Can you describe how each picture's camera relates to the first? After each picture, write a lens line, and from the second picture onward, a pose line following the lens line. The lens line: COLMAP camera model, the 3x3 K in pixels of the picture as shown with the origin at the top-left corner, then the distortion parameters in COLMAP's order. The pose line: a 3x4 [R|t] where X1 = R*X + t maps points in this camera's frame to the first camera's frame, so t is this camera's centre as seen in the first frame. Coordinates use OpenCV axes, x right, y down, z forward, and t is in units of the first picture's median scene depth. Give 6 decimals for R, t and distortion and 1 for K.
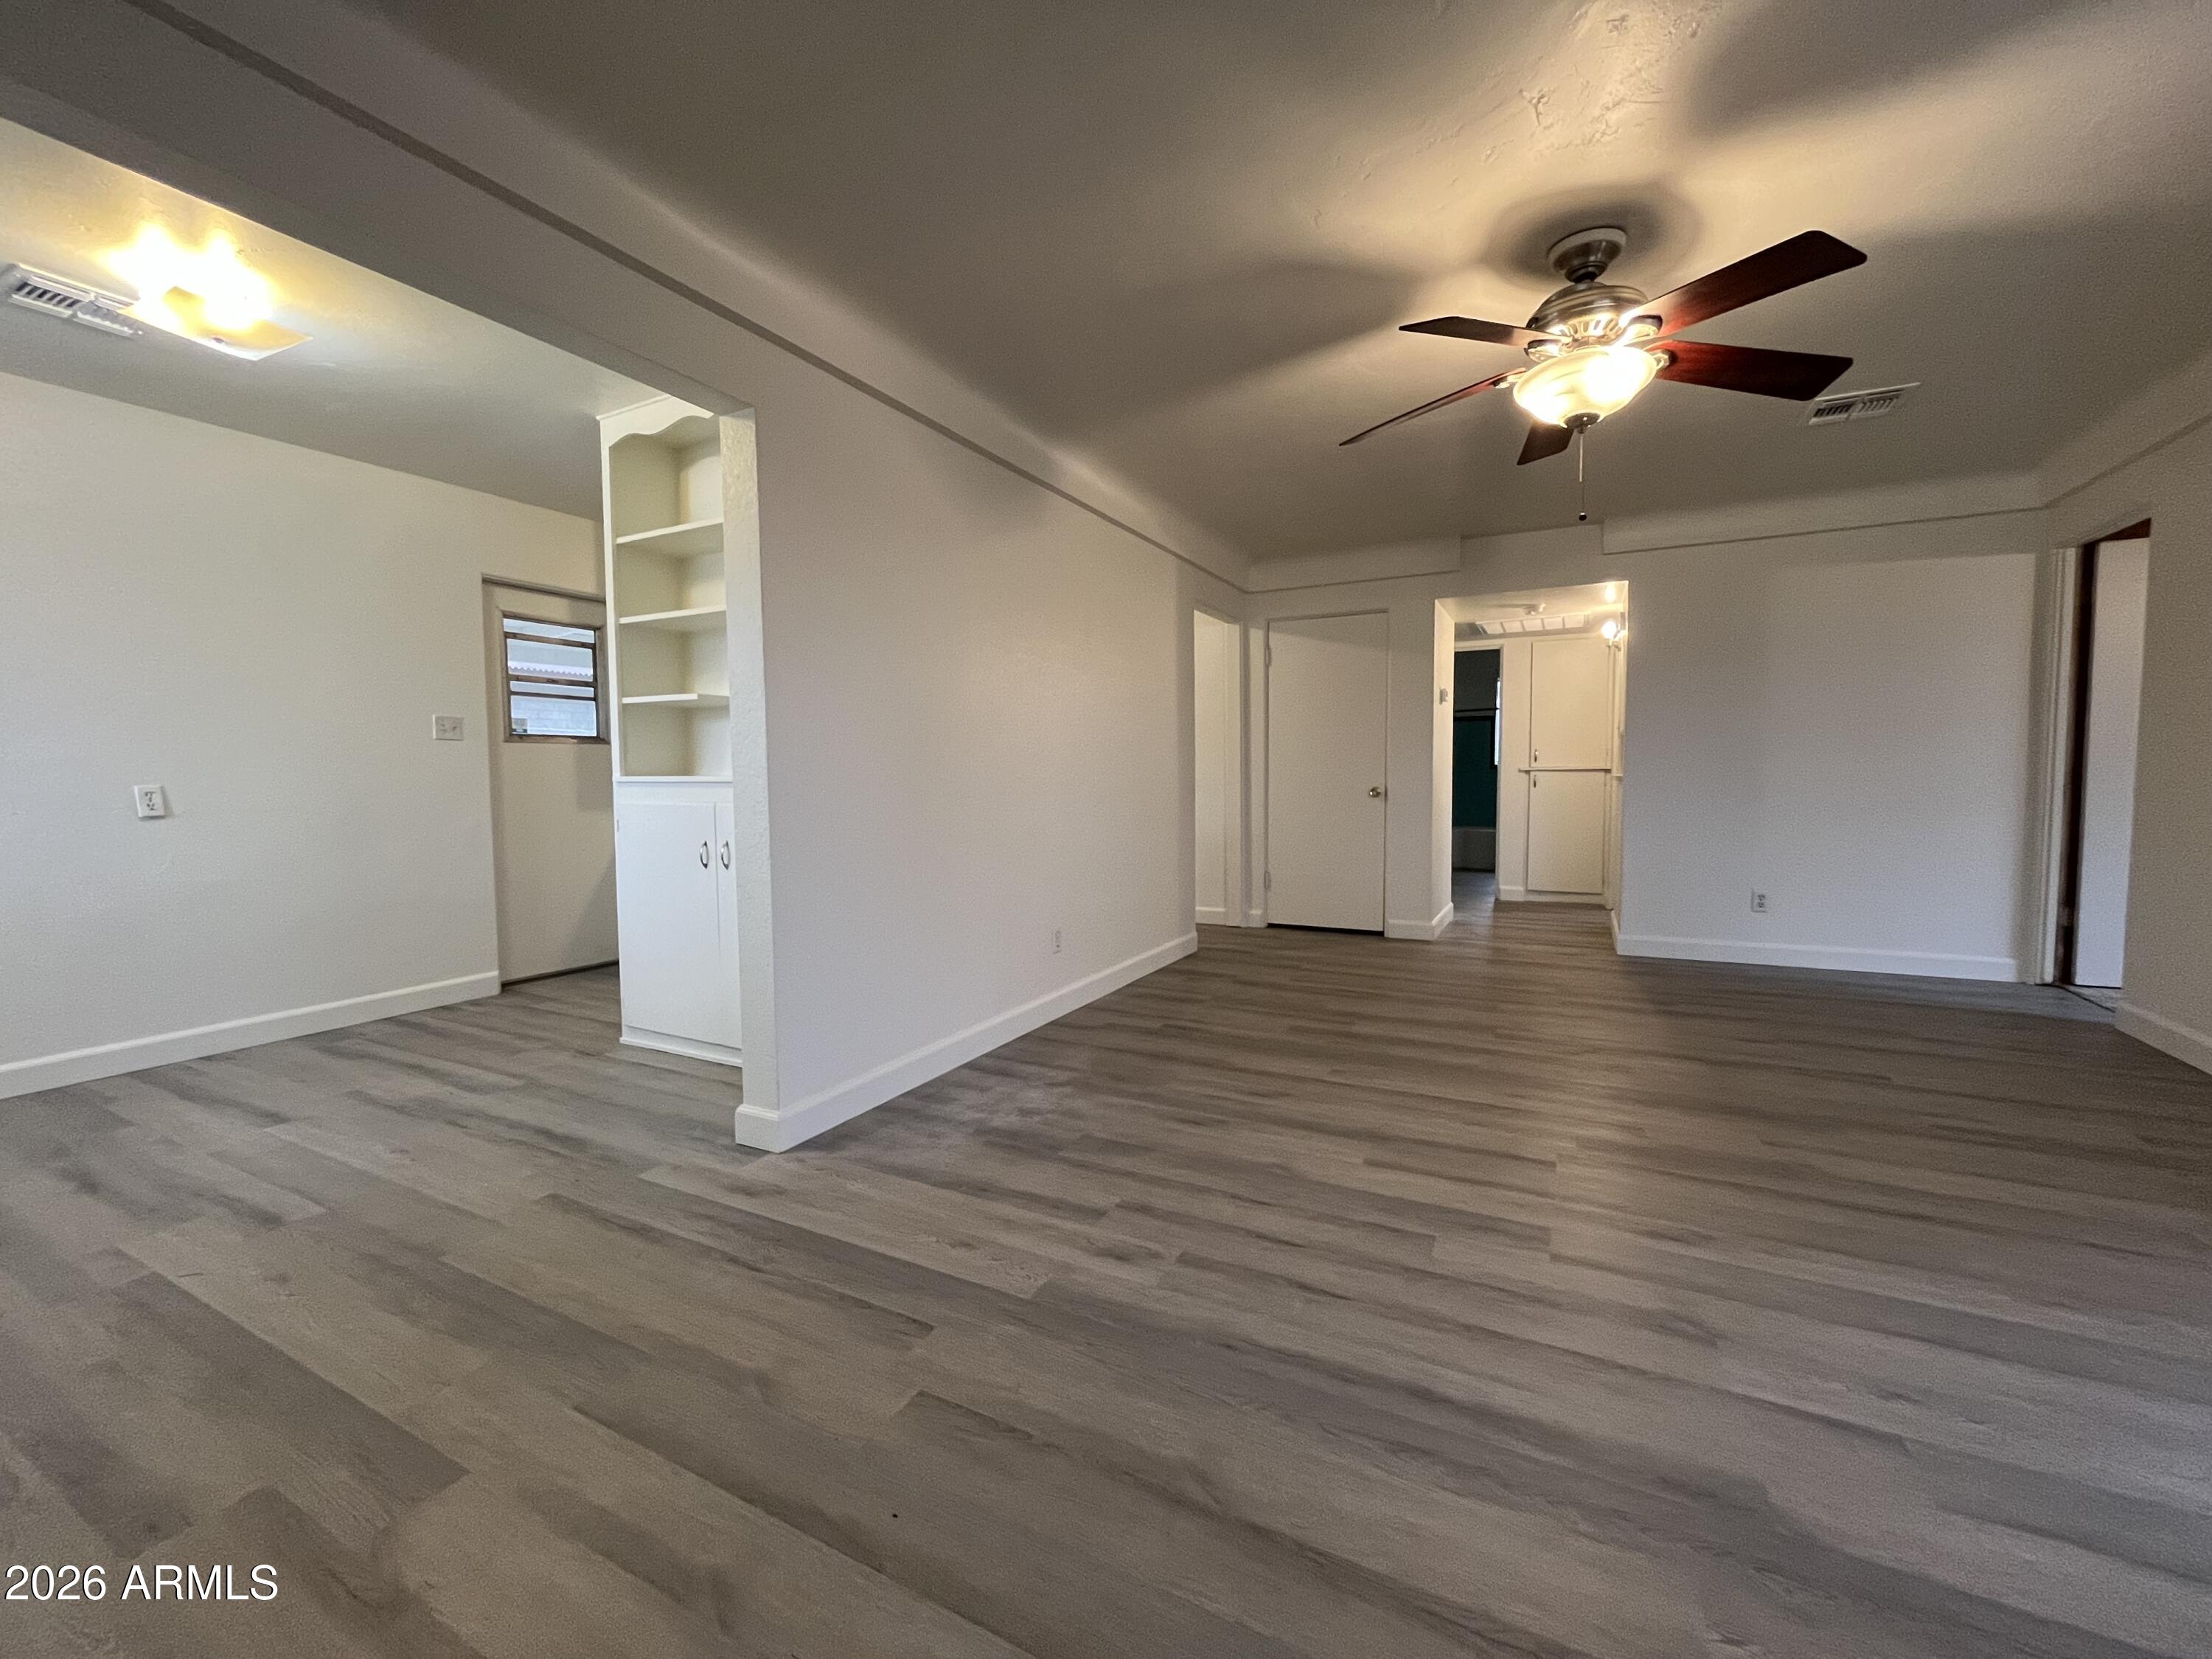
lens RADIAL K [[881.7, 0, 1106.0], [0, 881.7, 829.5], [0, 0, 1]] dist [-0.001352, 0.000042]
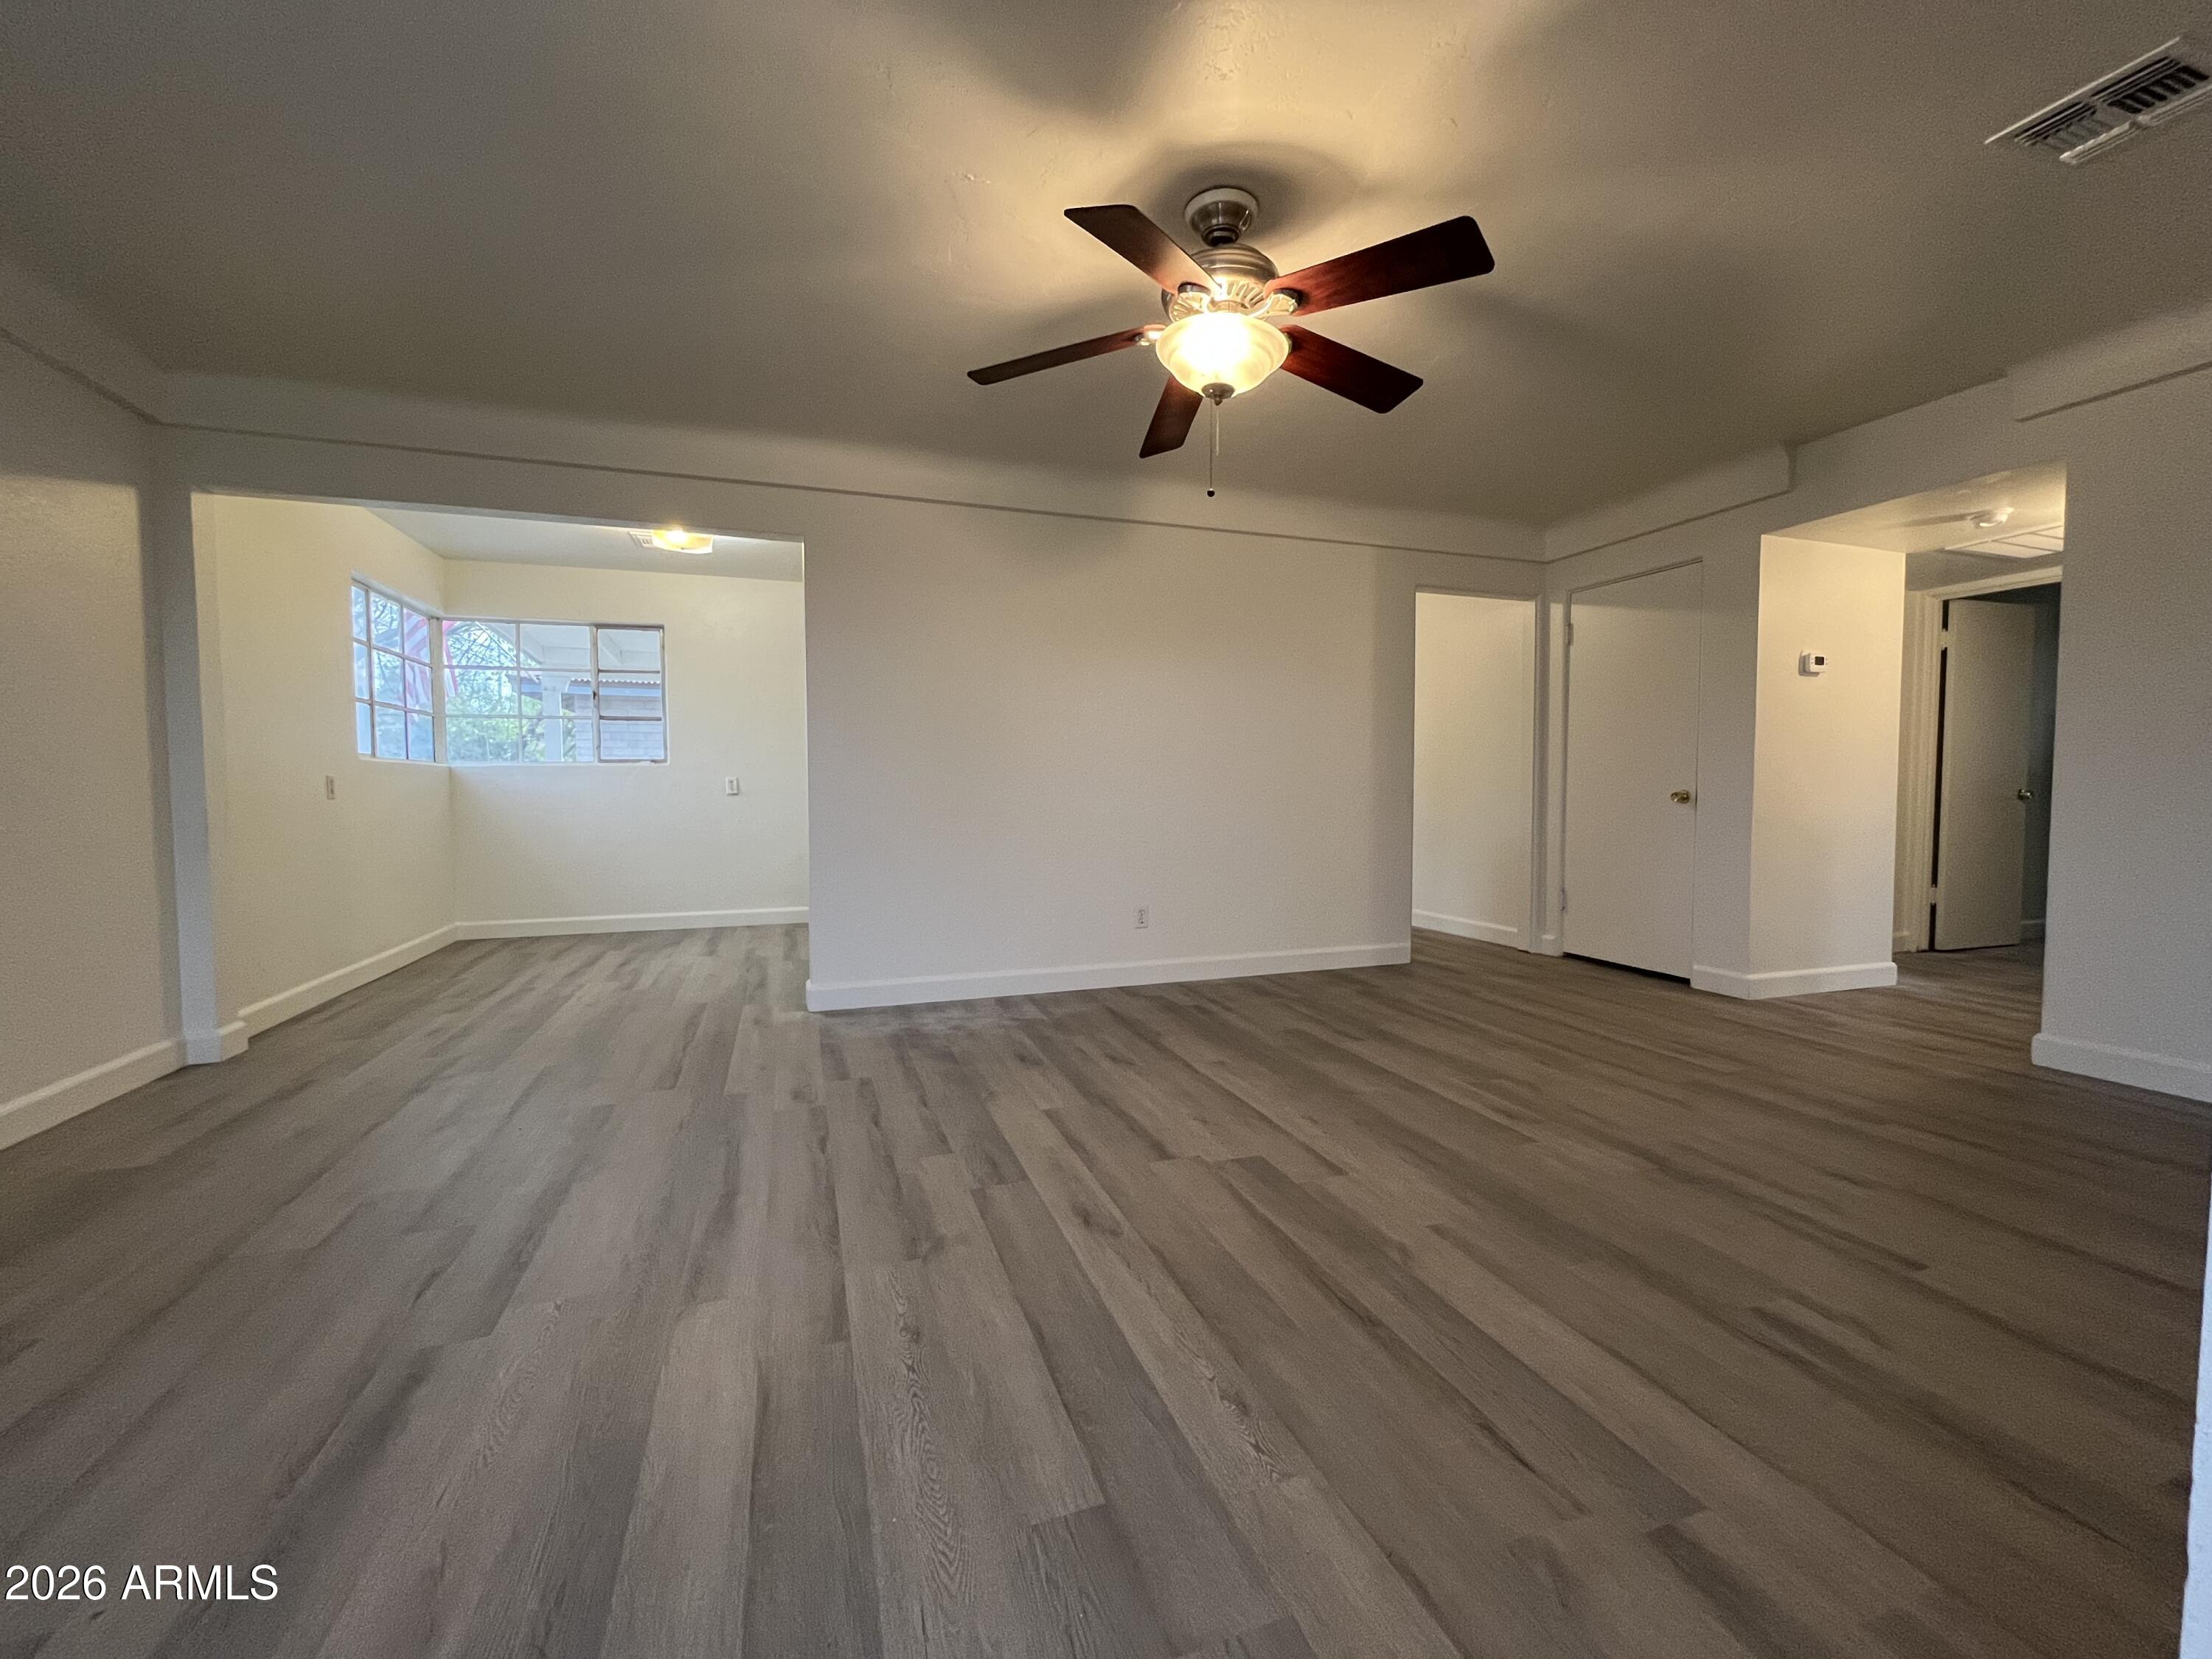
lens RADIAL K [[881.7, 0, 1106.0], [0, 881.7, 829.5], [0, 0, 1]] dist [-0.001352, 0.000042]
pose [[0.730484, 0.041506, -0.681667, 0.979576], [-0.048367, 0.998789, 0.008985, 0.007641], [0.681215, 0.026407, 0.731607, 0.199849]]
